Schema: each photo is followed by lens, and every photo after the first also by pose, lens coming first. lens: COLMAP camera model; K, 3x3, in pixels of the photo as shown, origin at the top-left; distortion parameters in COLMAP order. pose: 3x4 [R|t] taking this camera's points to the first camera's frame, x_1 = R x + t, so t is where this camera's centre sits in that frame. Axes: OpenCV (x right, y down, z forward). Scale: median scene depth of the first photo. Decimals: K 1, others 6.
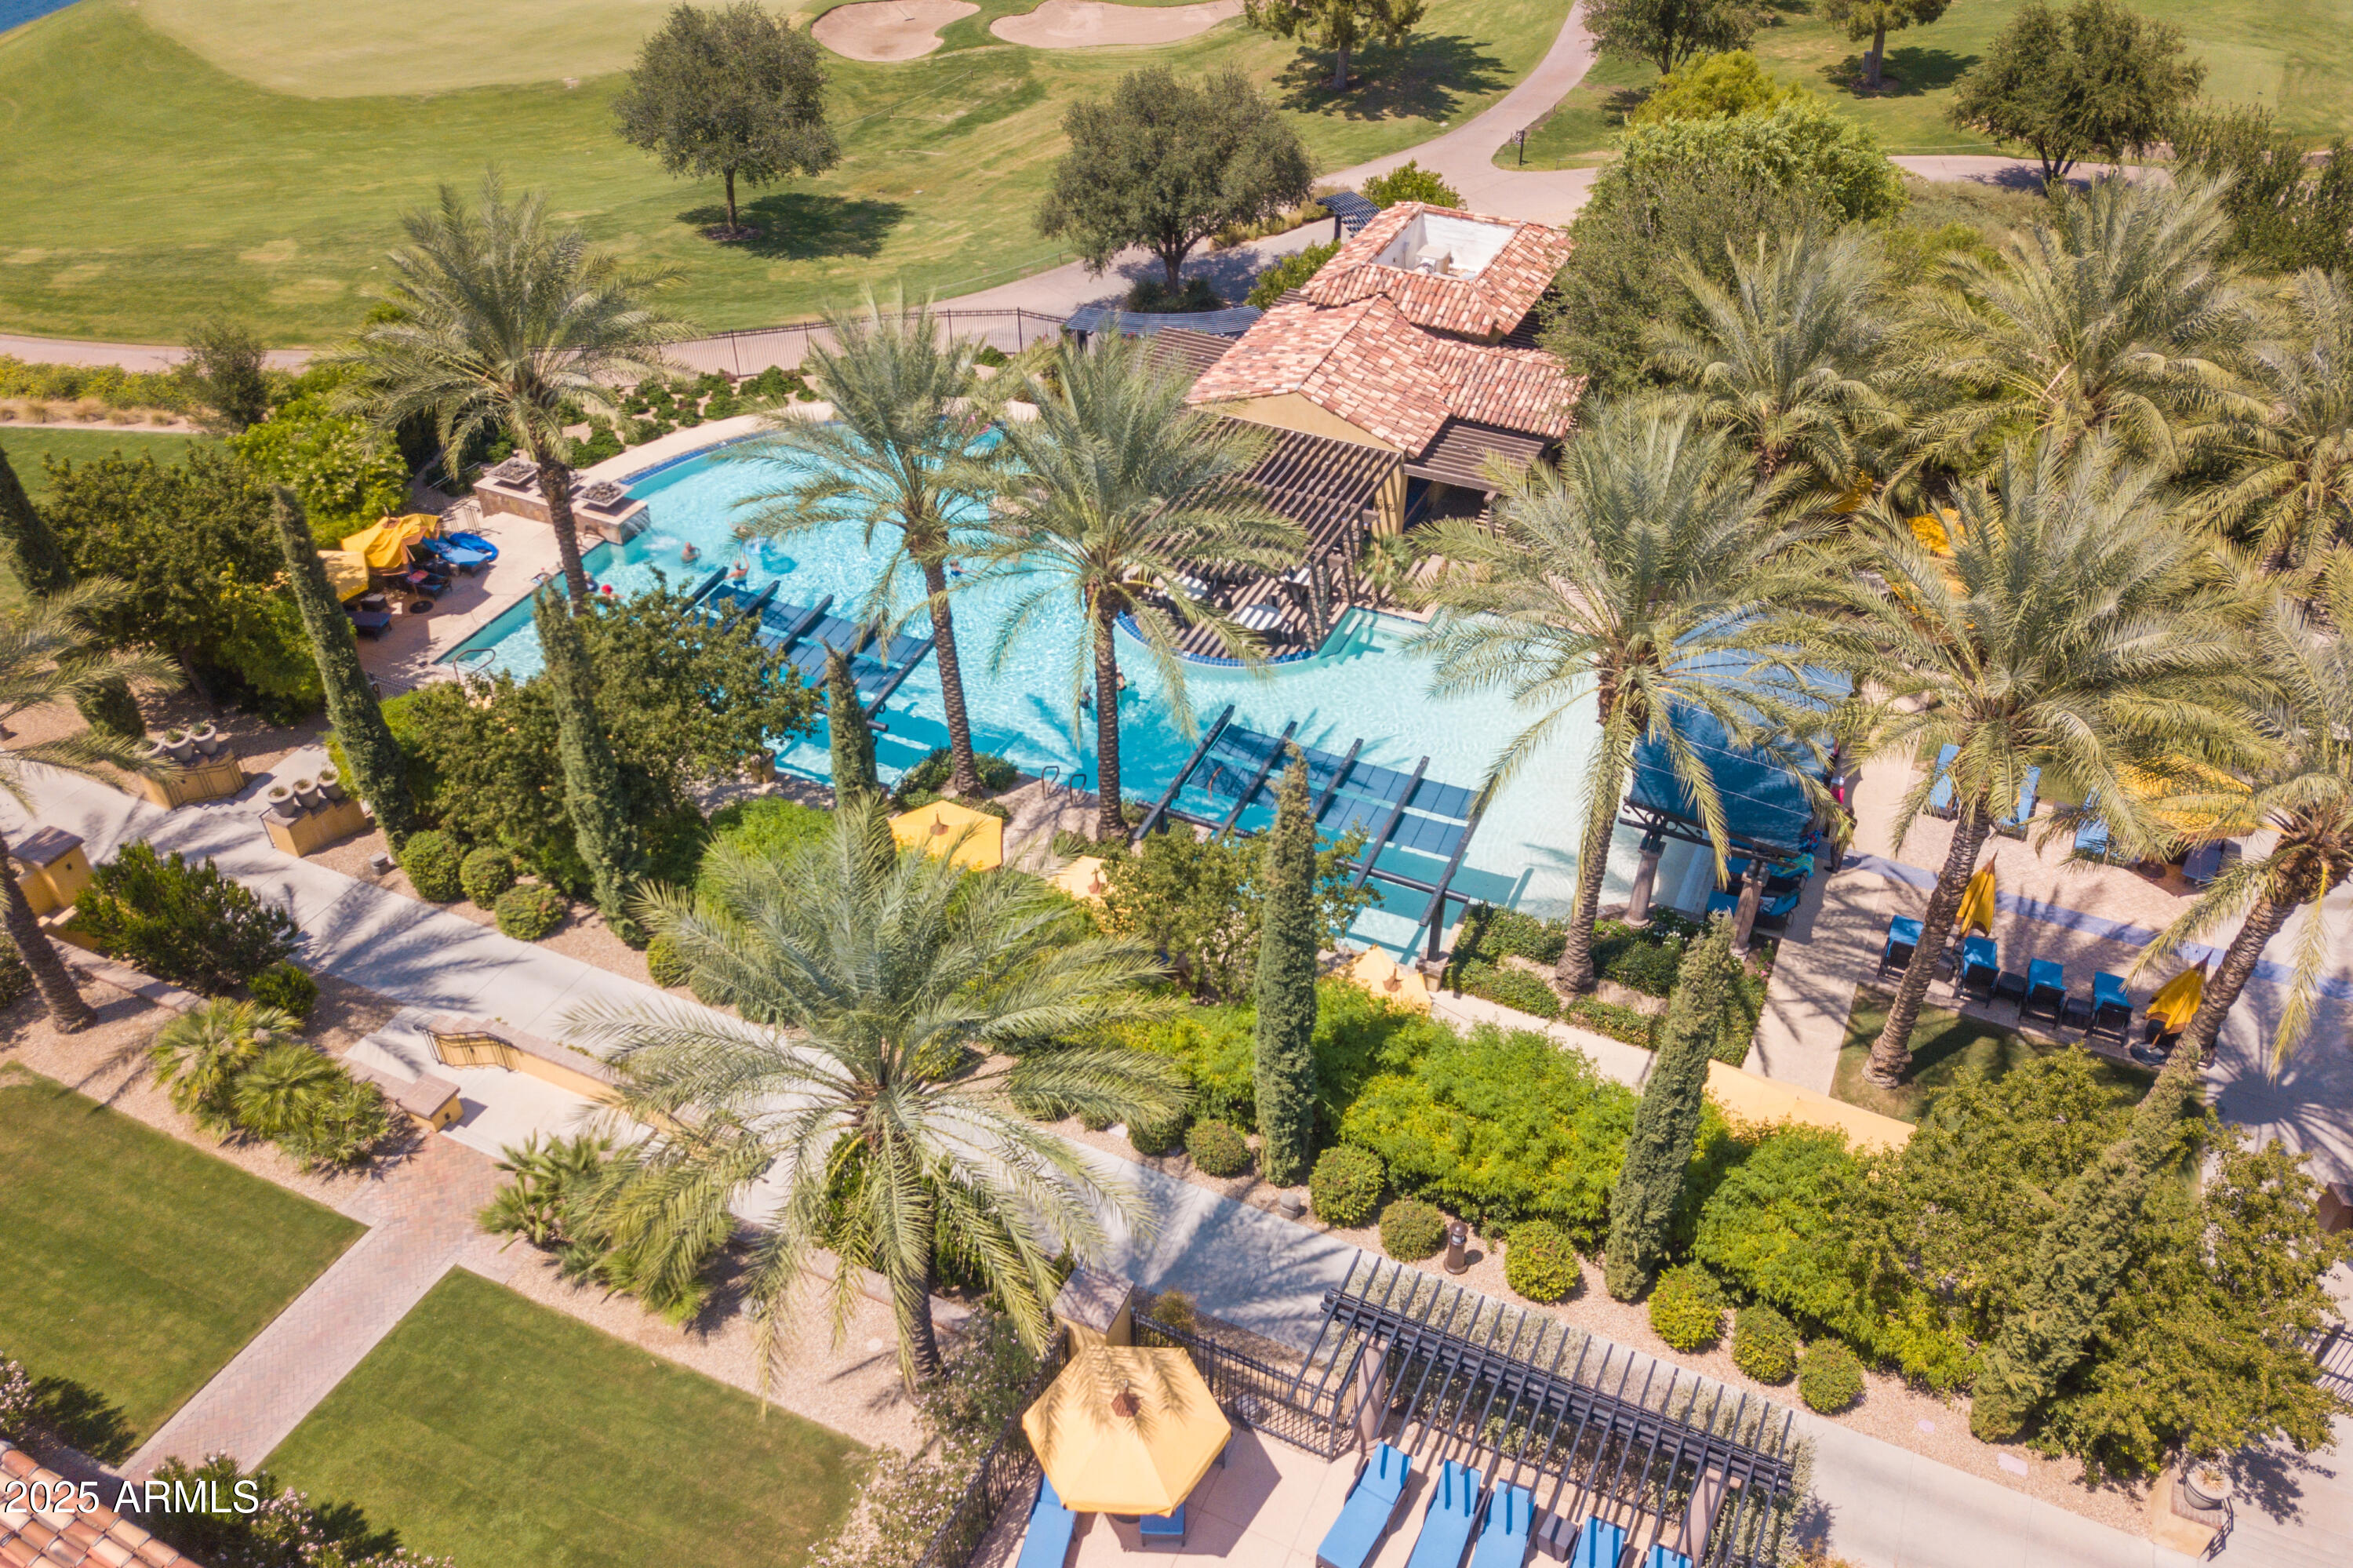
lens RADIAL K [[1863.5, 0, 1176.5], [0, 1863.5, 784.0], [0, 0, 1]] dist [0.023267, -0.069702]
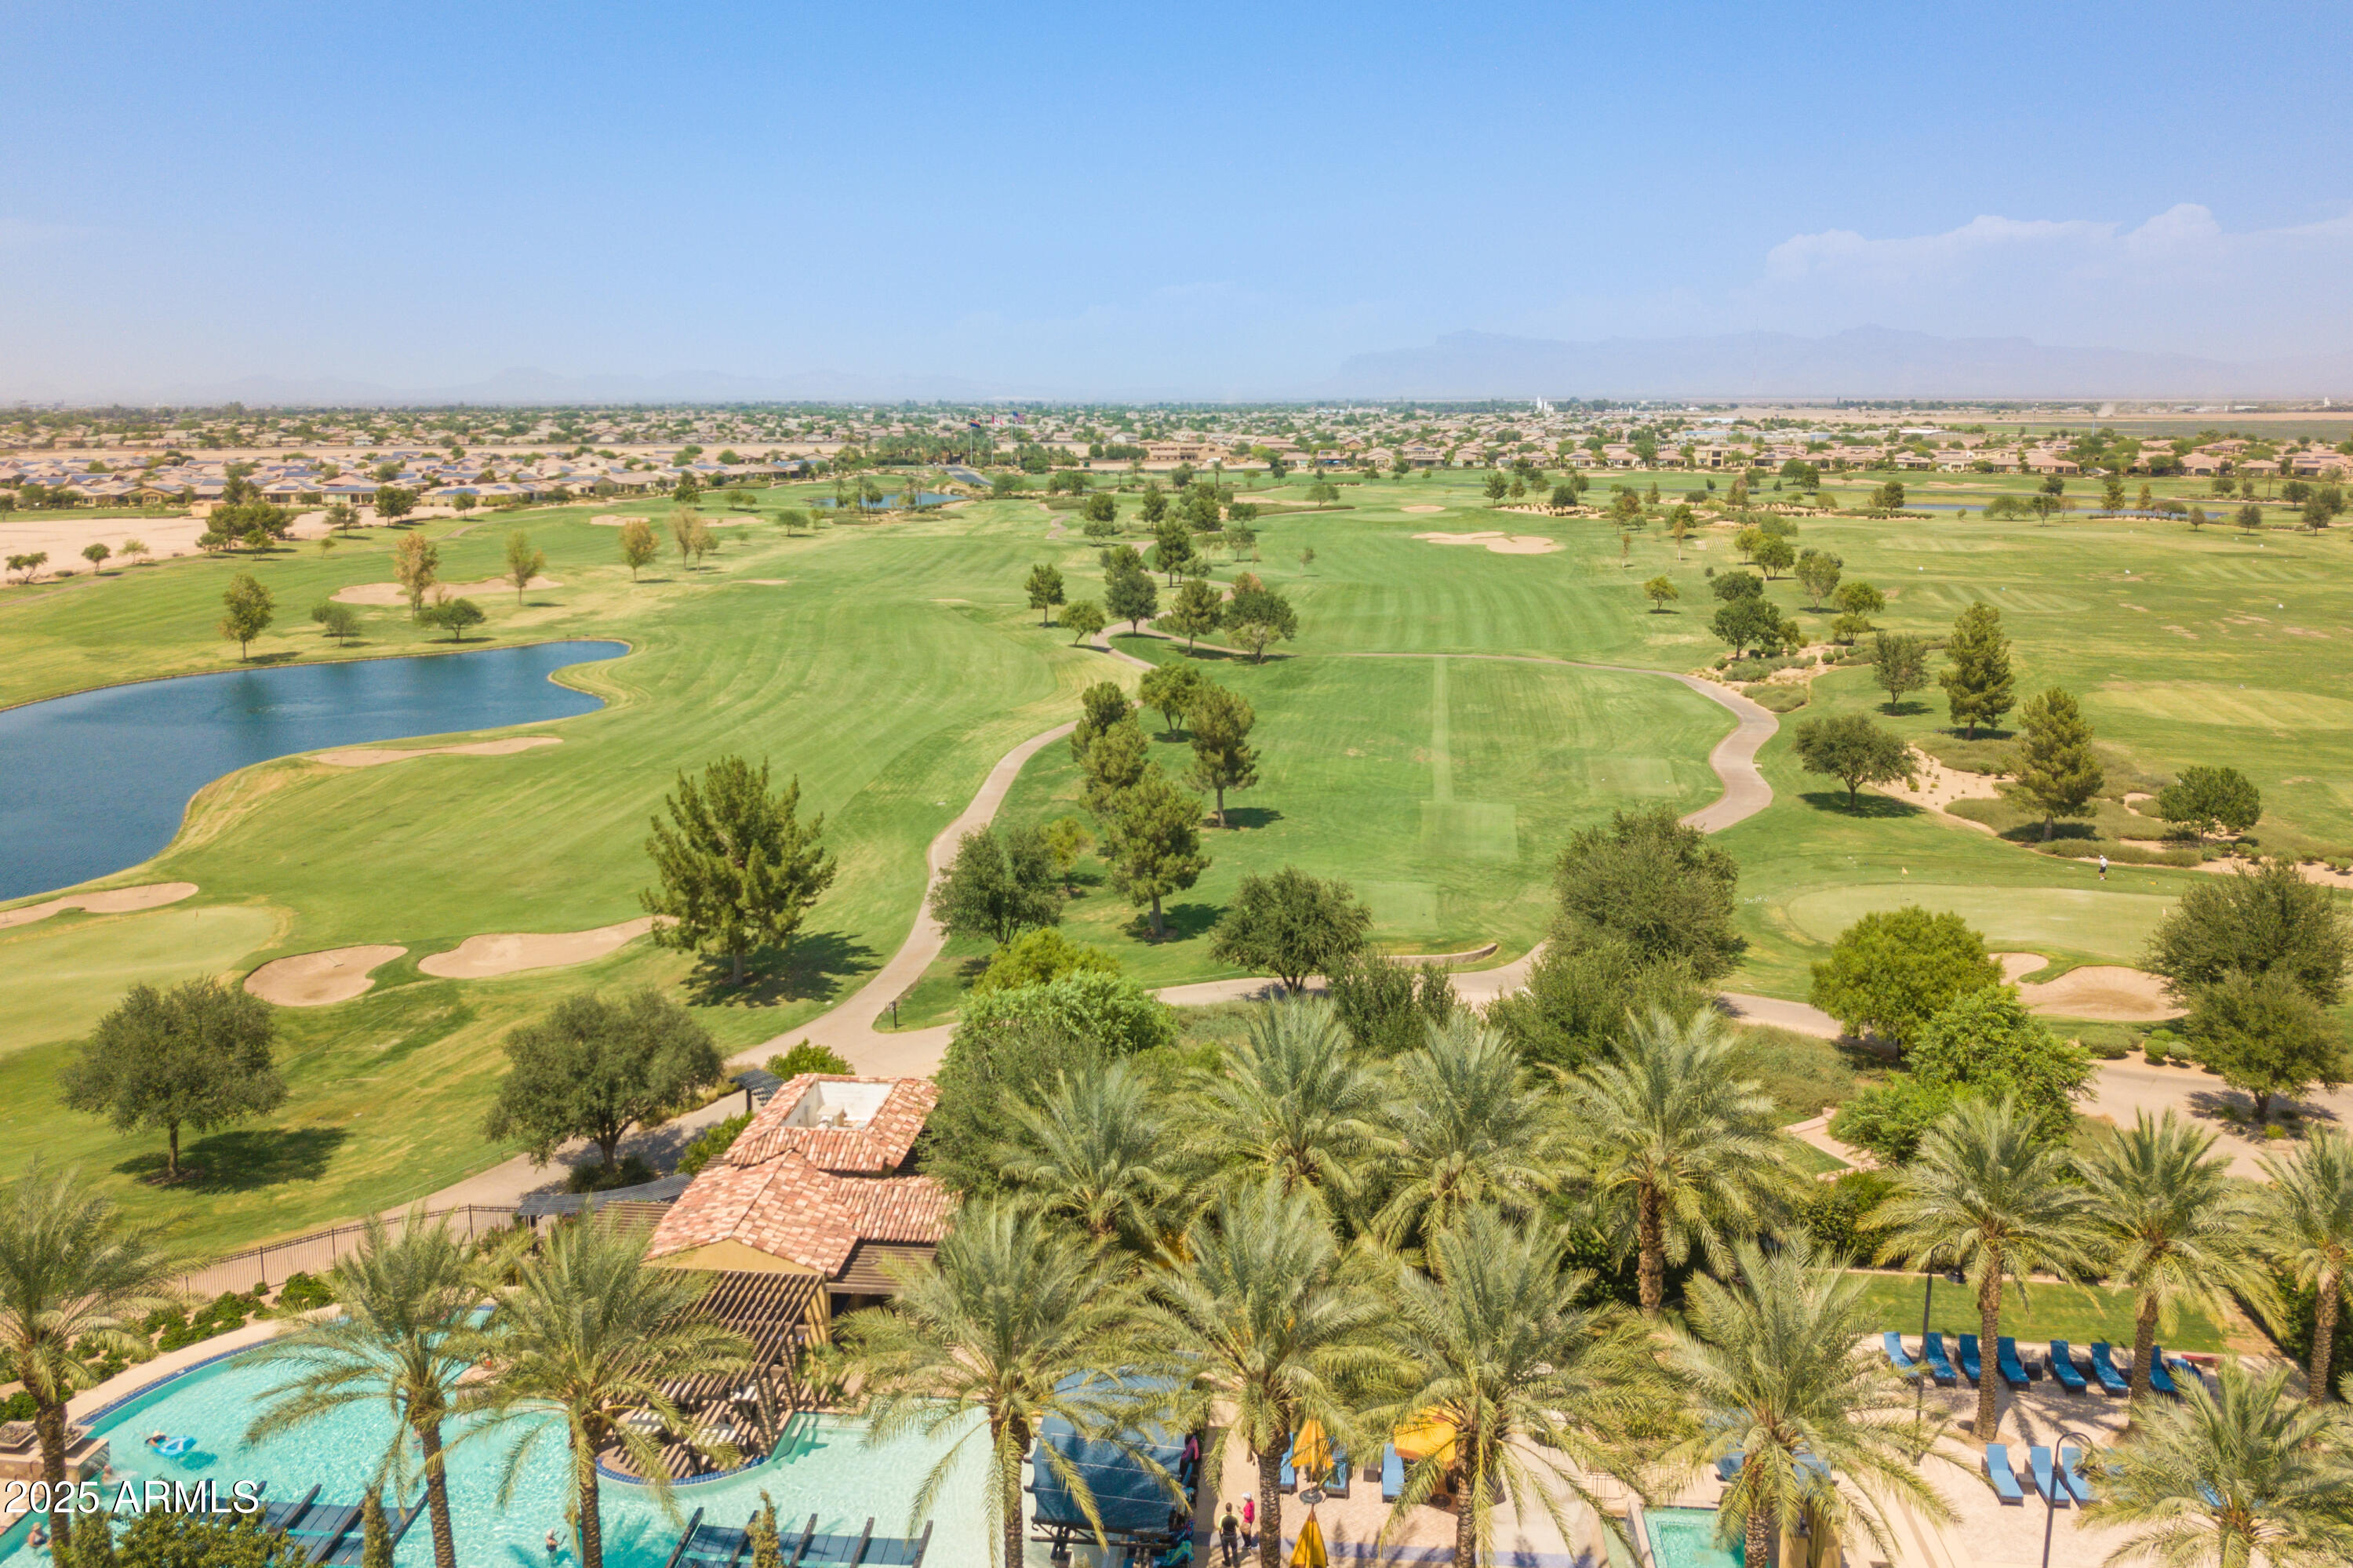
lens RADIAL K [[1662.3, 0, 1176.5], [0, 1662.3, 784.0], [0, 0, 1]] dist [0.001562, 0.004122]
pose [[0.938189, -0.063069, 0.340329, -0.011461], [0.208234, 0.888260, -0.409431, 0.028913], [-0.276478, 0.454991, 0.846489, -0.123176]]
